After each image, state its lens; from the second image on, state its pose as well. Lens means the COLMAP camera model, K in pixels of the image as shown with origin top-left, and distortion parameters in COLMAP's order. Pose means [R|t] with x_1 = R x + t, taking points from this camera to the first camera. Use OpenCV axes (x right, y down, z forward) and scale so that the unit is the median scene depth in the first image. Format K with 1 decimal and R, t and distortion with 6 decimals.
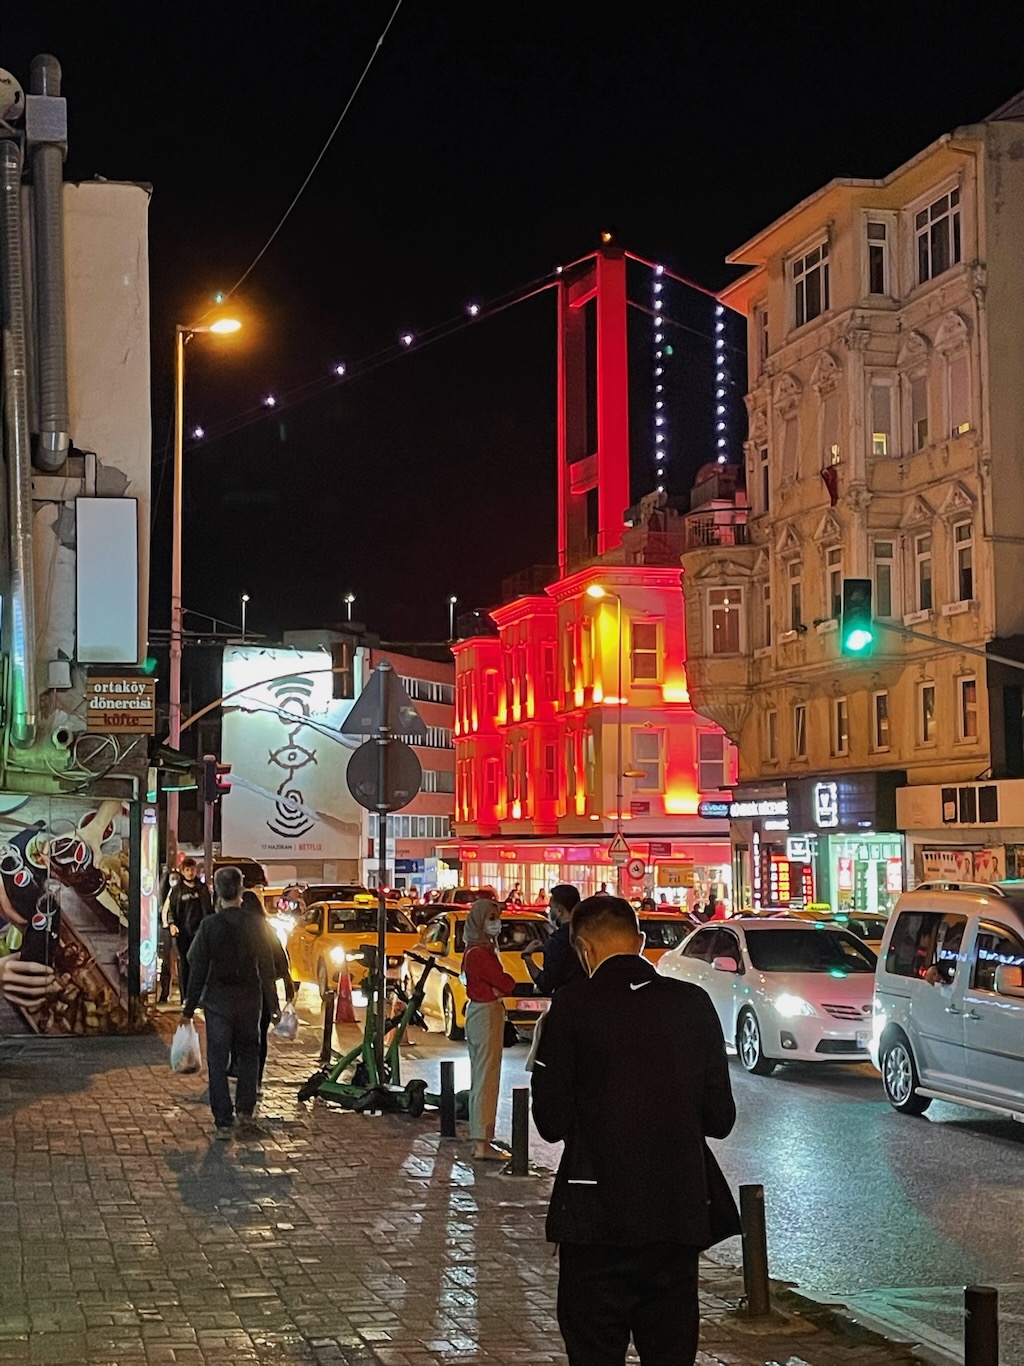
lens RADIAL K [[2035.6, 0, 509.1], [0, 2035.6, 683.8], [0, 0, 1]] dist [-0.090014, 0.000000]
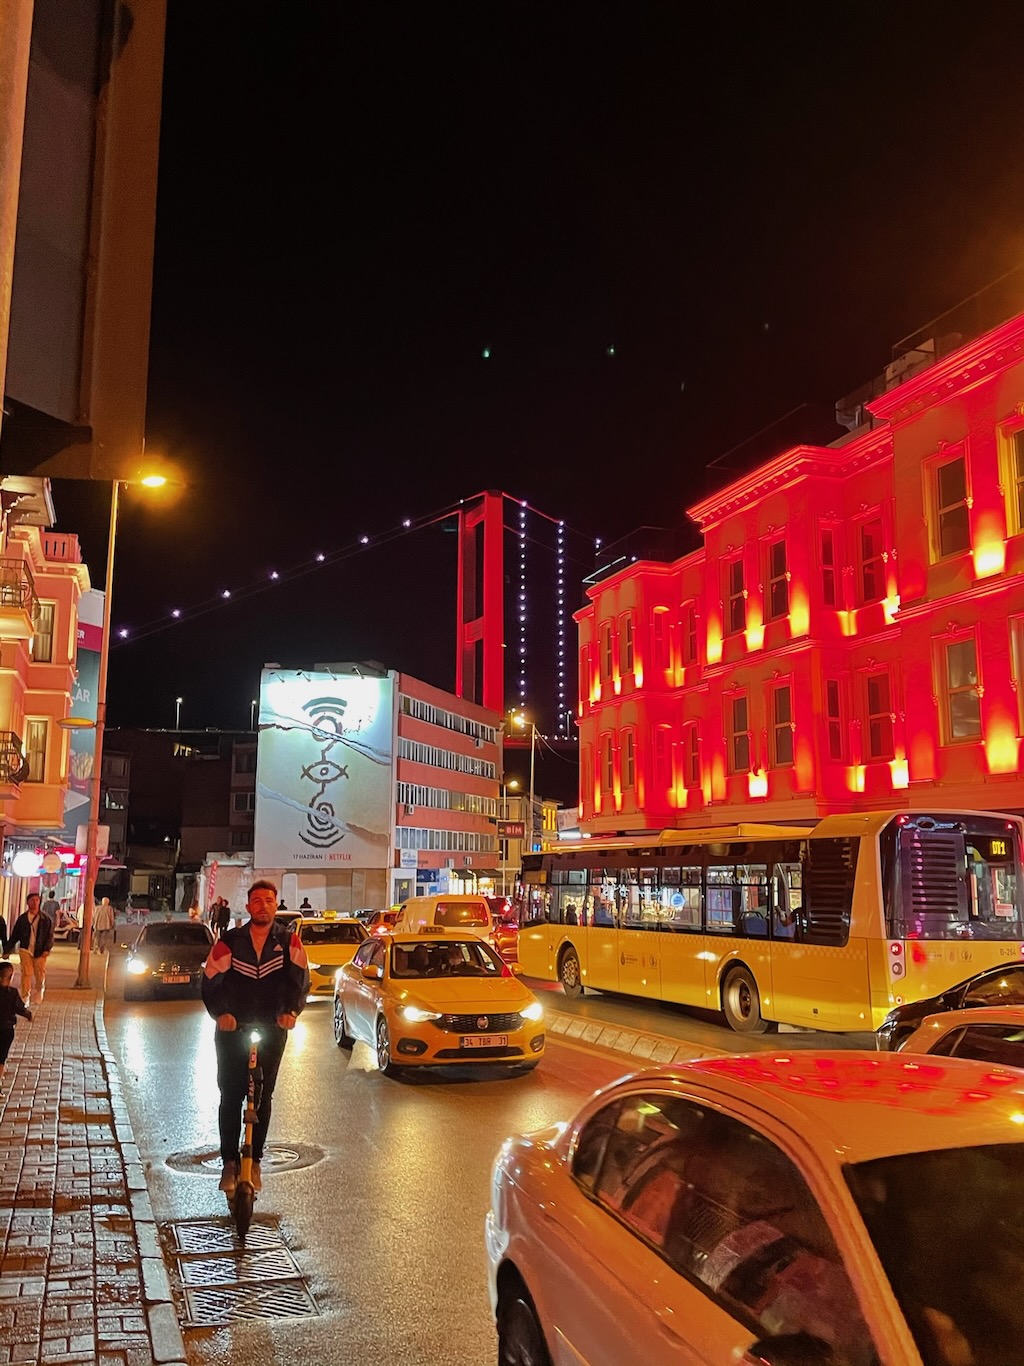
lens RADIAL K [[1127.5, 0, 525.1], [0, 1127.5, 687.0], [0, 0, 1]] dist [0.044902, -0.000743]
pose [[0.993451, 0.022585, 0.112006, -0.069351], [-0.013675, 0.996726, -0.079692, 0.037392], [-0.113439, 0.077638, 0.990507, 0.397139]]
